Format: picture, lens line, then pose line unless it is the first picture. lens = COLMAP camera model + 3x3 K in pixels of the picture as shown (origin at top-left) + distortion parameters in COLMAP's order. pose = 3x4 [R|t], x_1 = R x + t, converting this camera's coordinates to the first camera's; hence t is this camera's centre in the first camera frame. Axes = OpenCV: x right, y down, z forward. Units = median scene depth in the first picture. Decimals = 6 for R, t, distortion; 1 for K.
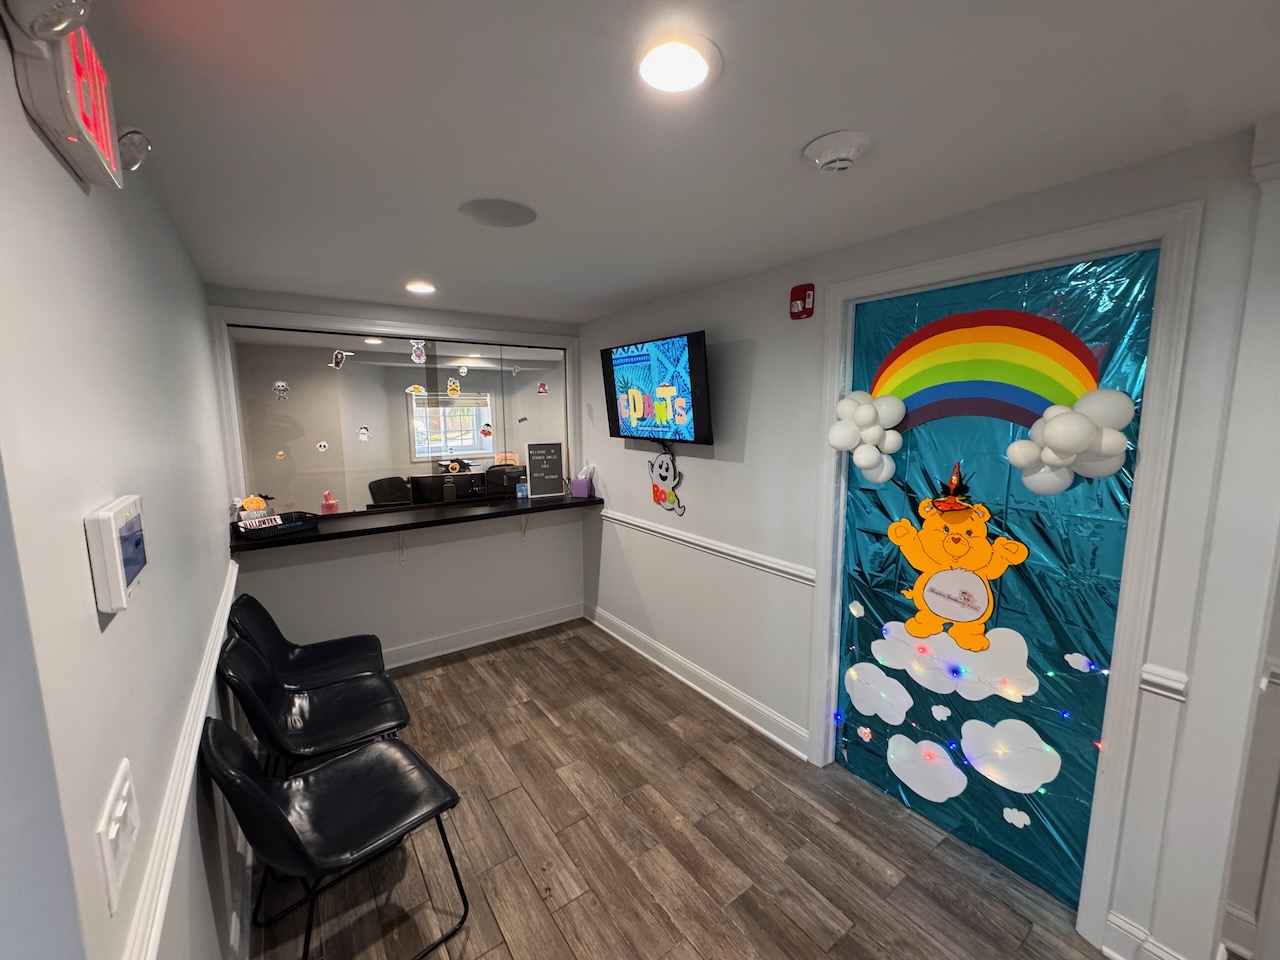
lens RADIAL K [[513.3, 0, 639.6], [0, 513.3, 479.1], [0, 0, 1]] dist [-0.000377, -0.000049]
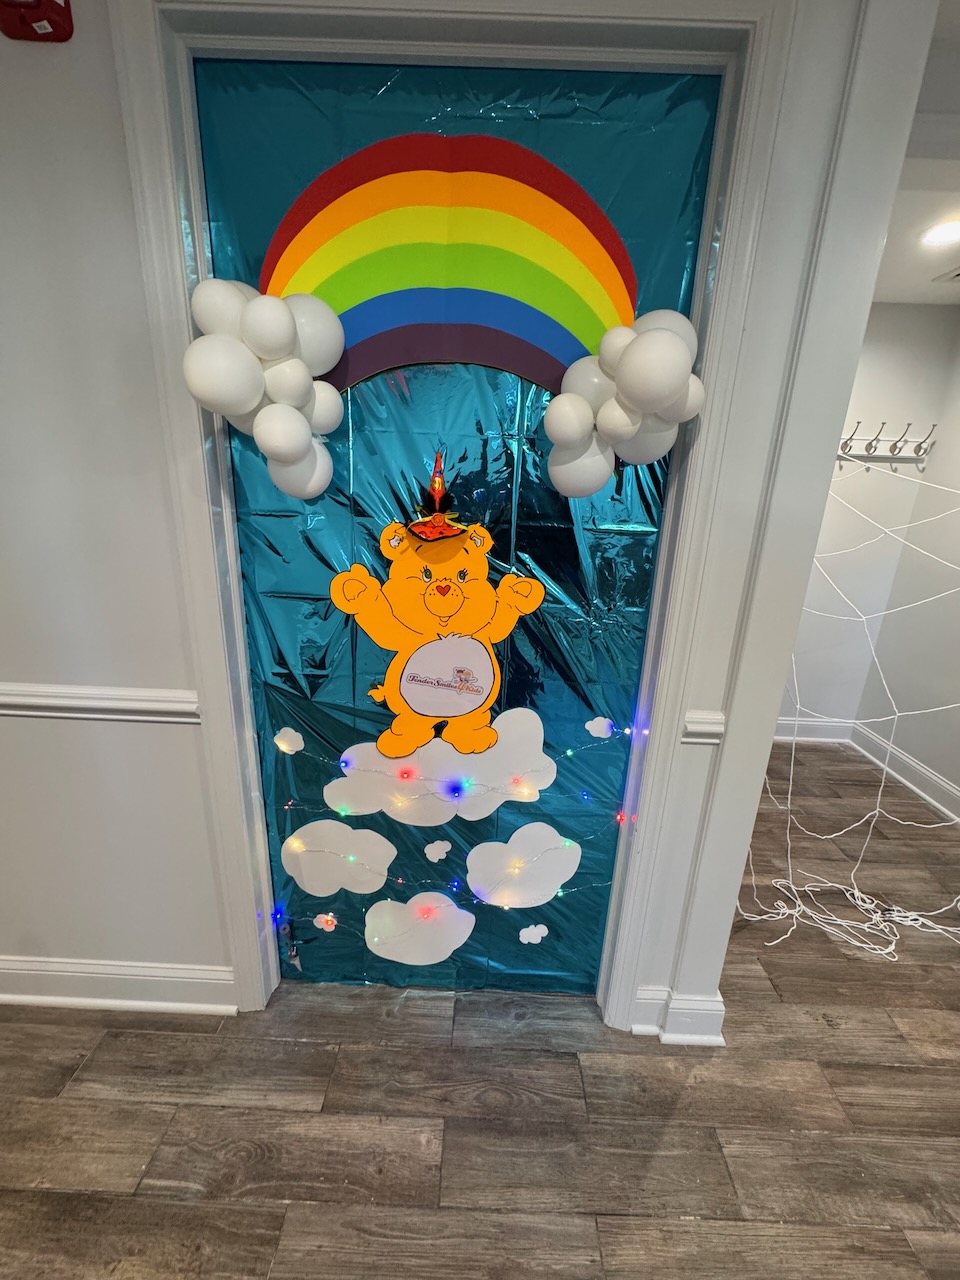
lens RADIAL K [[513.3, 0, 483.5], [0, 513.3, 641.3], [0, 0, 1]] dist [-0.000377, -0.000049]
pose [[0.597703, -0.200861, 0.776148, 0.156269], [0.063421, 0.976919, 0.203979, 0.054592], [-0.799205, -0.072695, 0.596646, 0.565532]]
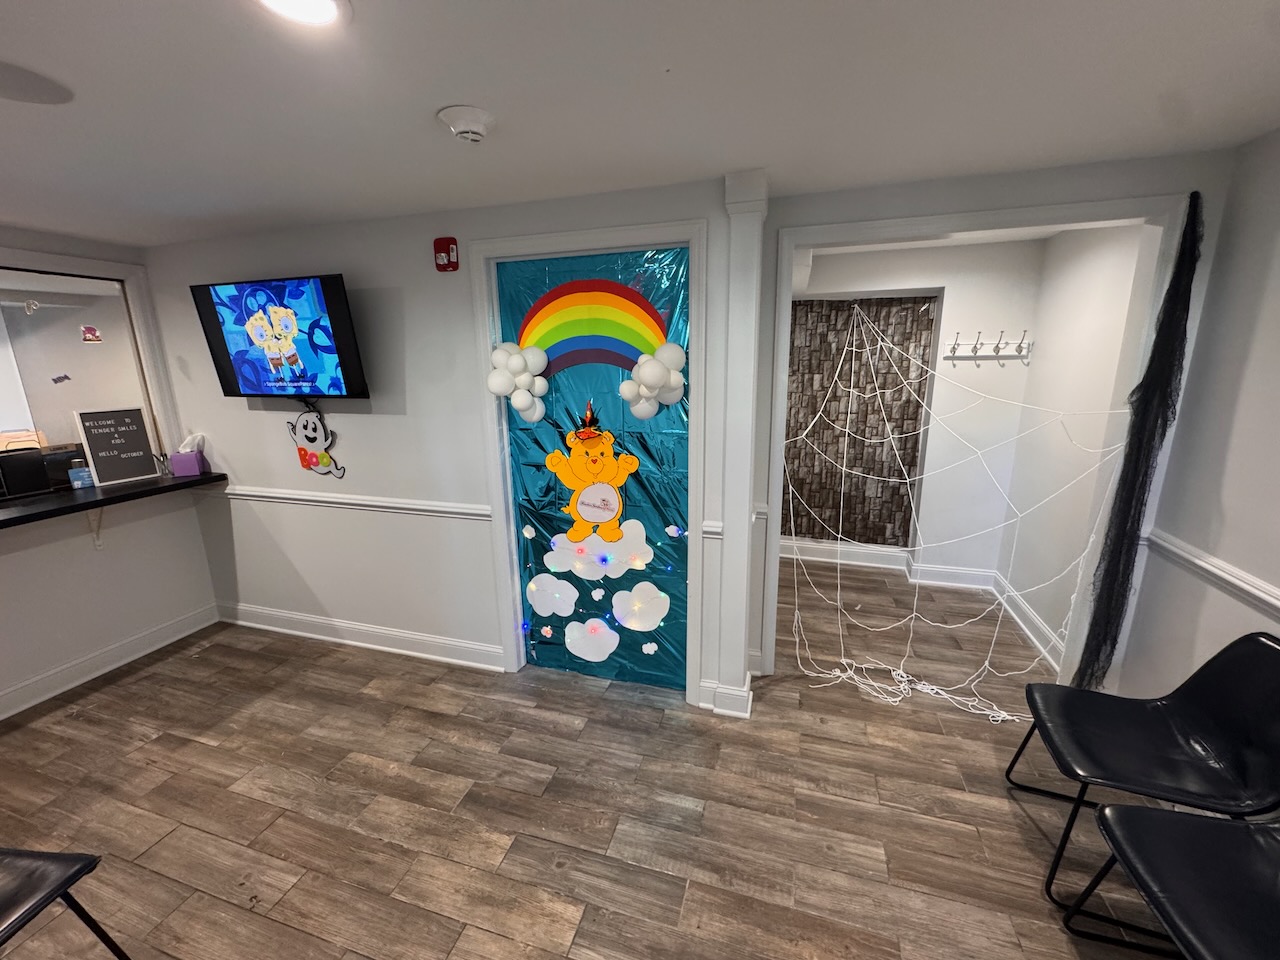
lens RADIAL K [[513.3, 0, 639.6], [0, 513.3, 479.1], [0, 0, 1]] dist [-0.000377, -0.000049]
pose [[0.793700, -0.144593, 0.590875, -0.058397], [0.091913, 0.988693, 0.118479, 0.019774], [-0.601325, -0.039728, 0.798016, -0.094396]]
